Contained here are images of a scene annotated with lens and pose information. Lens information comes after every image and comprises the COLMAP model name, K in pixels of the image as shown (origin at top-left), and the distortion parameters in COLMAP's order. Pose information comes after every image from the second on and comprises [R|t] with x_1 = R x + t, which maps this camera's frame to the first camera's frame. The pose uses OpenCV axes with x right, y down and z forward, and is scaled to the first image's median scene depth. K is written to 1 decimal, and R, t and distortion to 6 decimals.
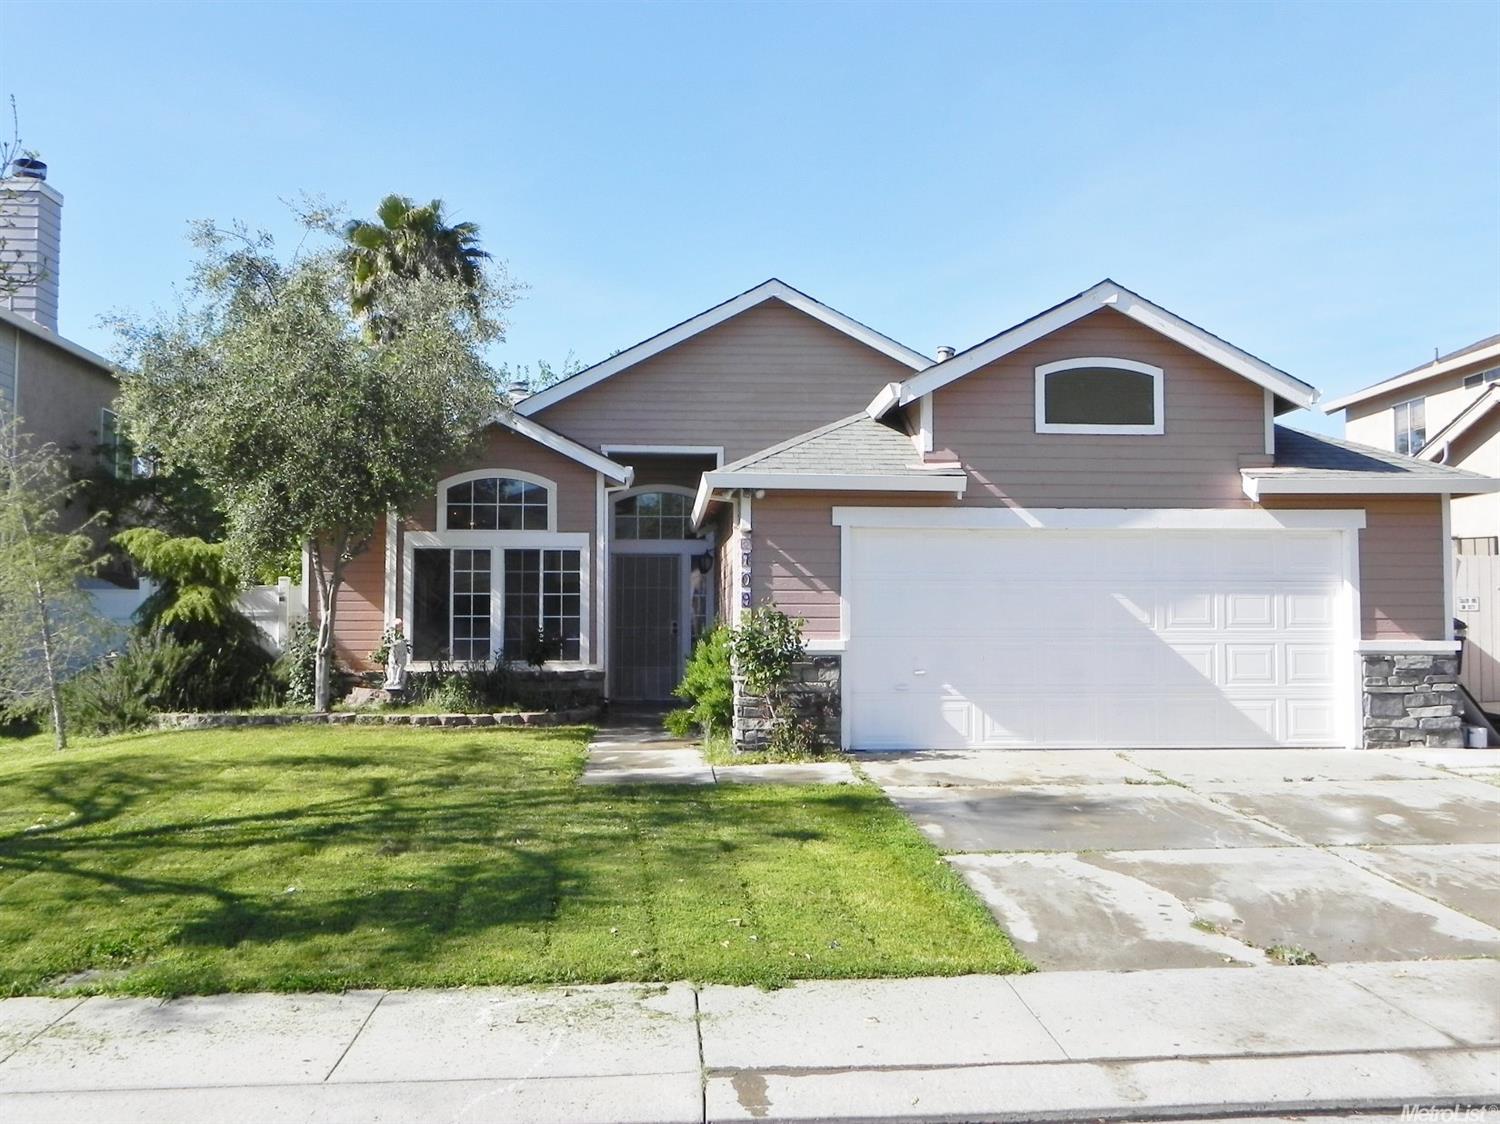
lens RADIAL K [[1411.2, 0, 750.0], [0, 1411.2, 562.0], [0, 0, 1]] dist [0.011476, 0.001735]
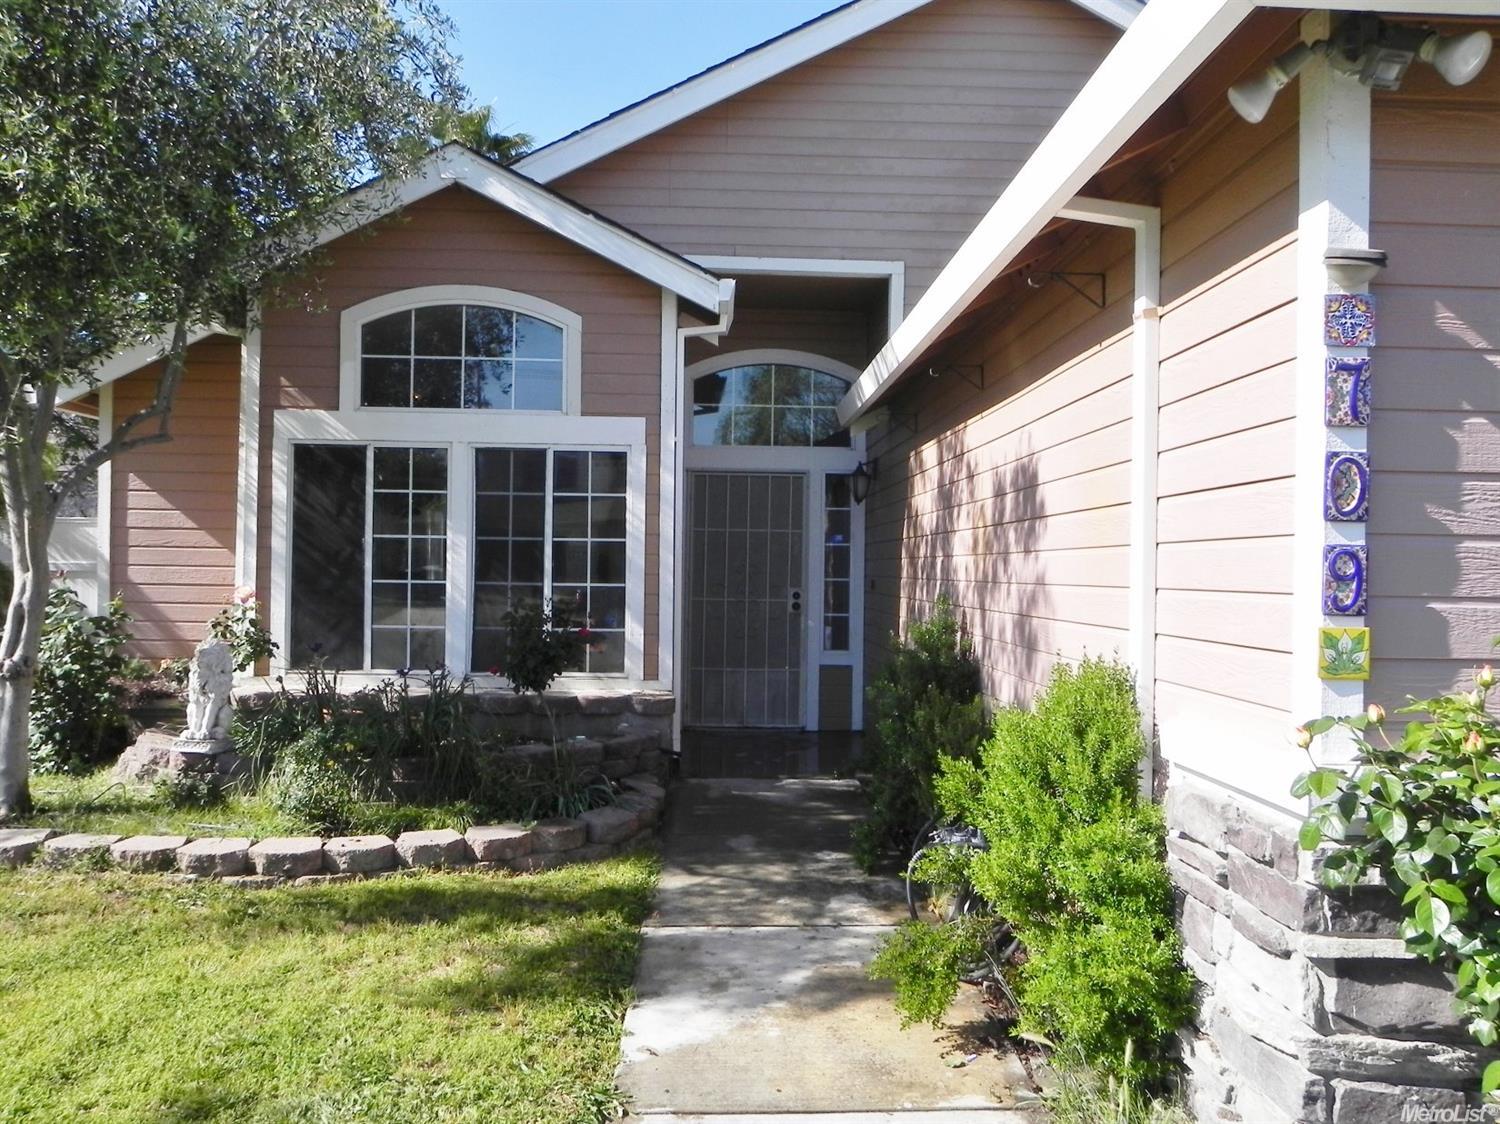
lens RADIAL K [[1136.3, 0, 750.0], [0, 1136.3, 562.0], [0, 0, 1]] dist [-0.024109, -0.001786]
pose [[0.999400, 0.013936, -0.031724, -0.064147], [-0.012590, 0.999028, 0.042249, 0.012998], [0.032281, -0.041824, 0.998603, 0.603700]]
